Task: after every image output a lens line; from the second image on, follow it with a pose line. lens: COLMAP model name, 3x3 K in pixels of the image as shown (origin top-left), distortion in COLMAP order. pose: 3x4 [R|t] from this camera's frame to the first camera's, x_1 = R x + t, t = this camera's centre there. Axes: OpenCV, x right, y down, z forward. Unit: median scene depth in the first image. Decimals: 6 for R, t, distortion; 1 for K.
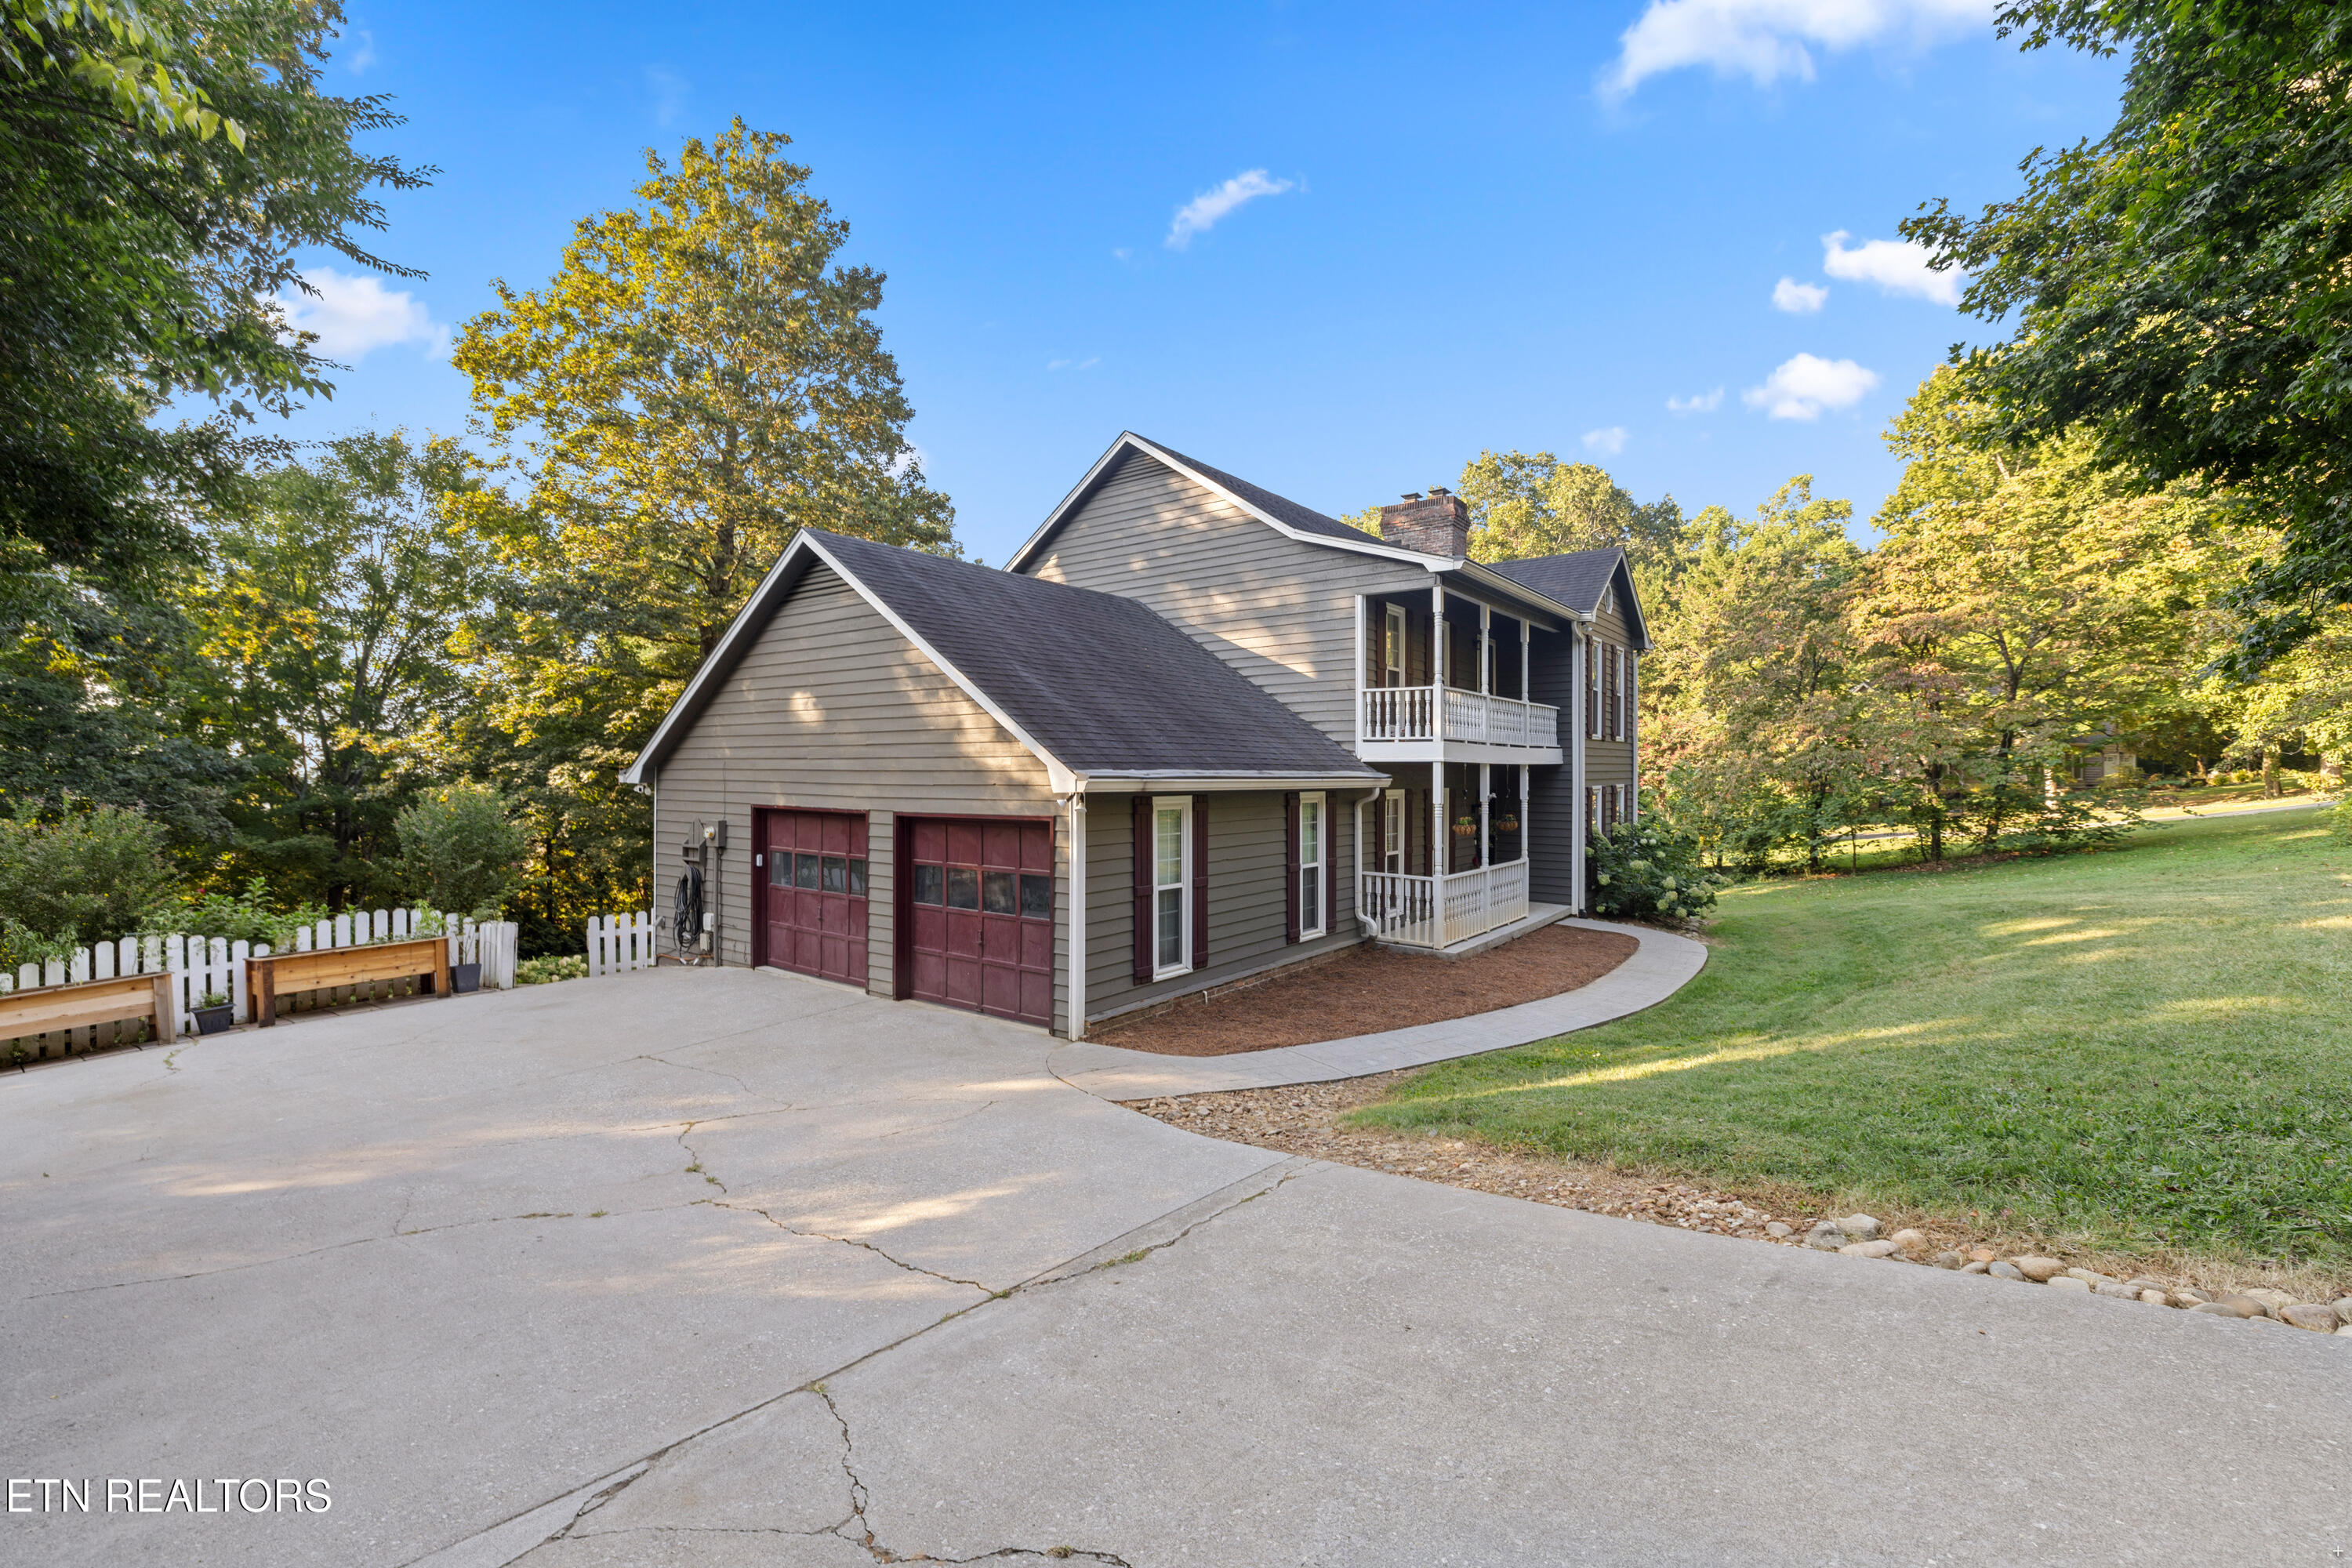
lens RADIAL K [[987.6, 0, 1180.4], [0, 987.6, 781.0], [0, 0, 1]] dist [-0.001689, 0.000147]
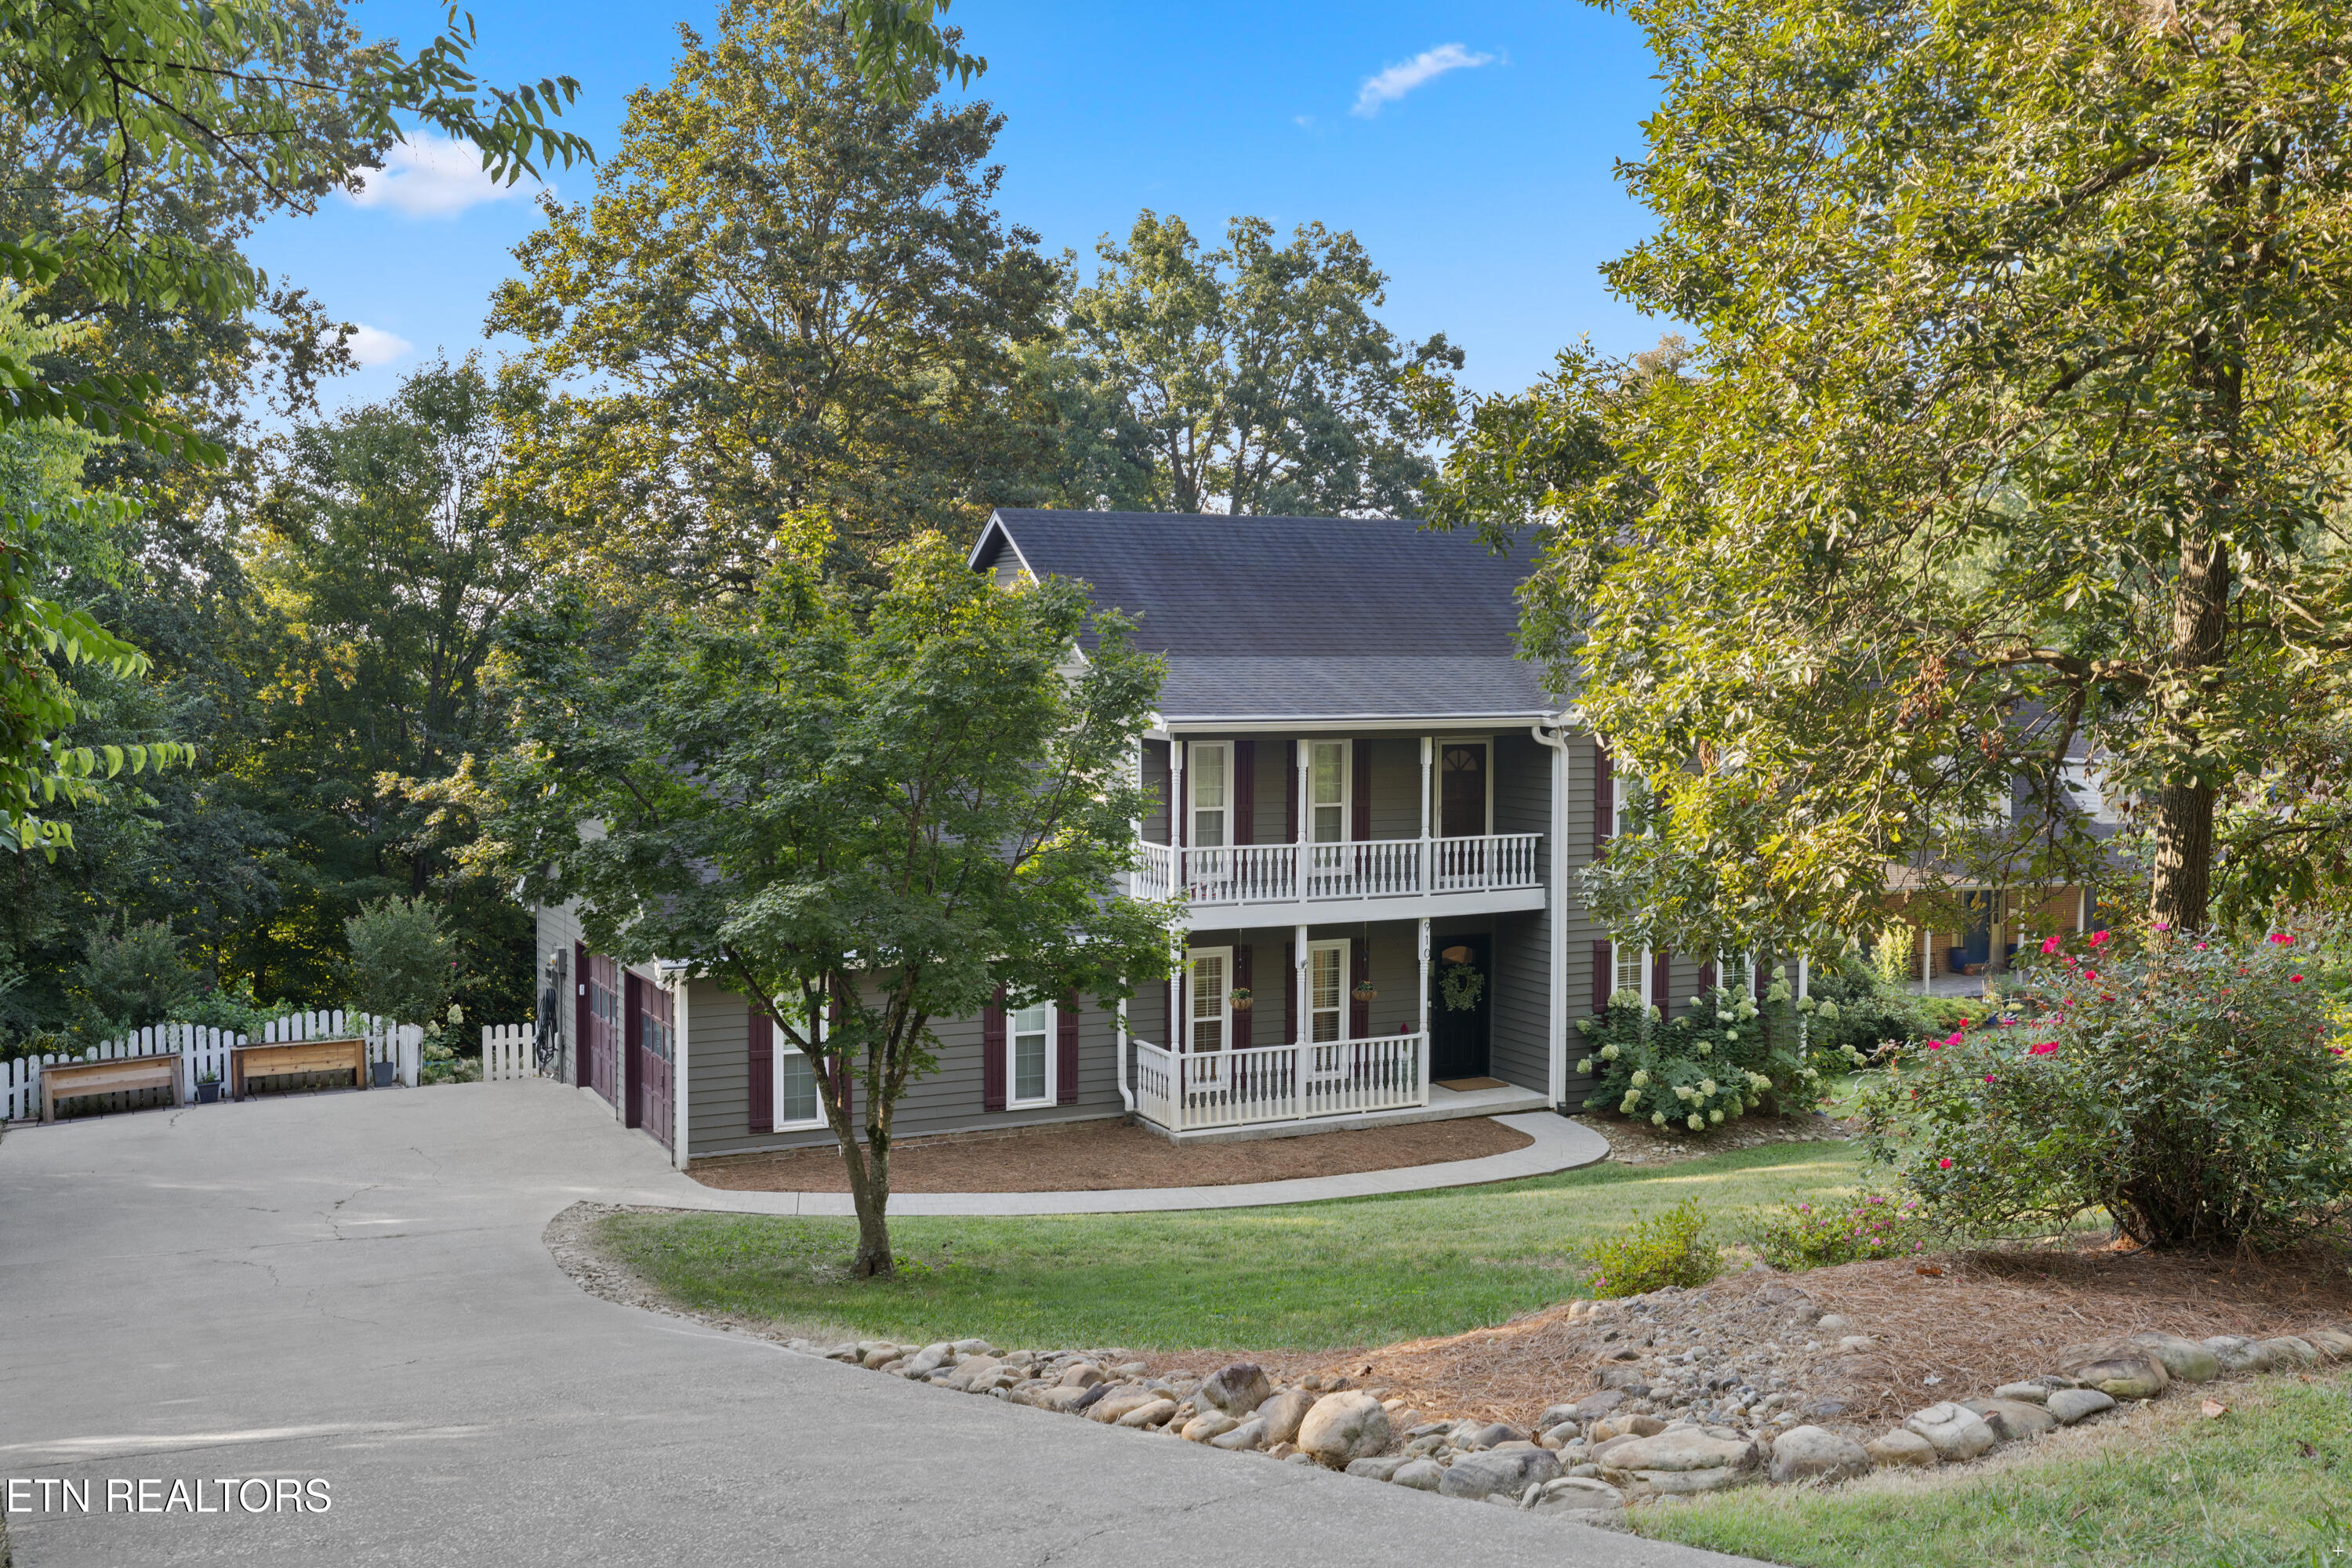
lens RADIAL K [[2289.8, 0, 1174.4], [0, 2289.8, 785.5], [0, 0, 1]] dist [0.033498, 0.000000]
pose [[0.895684, 0.030405, -0.443650, 1.290801], [-0.007423, 0.998543, 0.053448, -0.288017], [0.444629, -0.044579, 0.894605, -0.977499]]
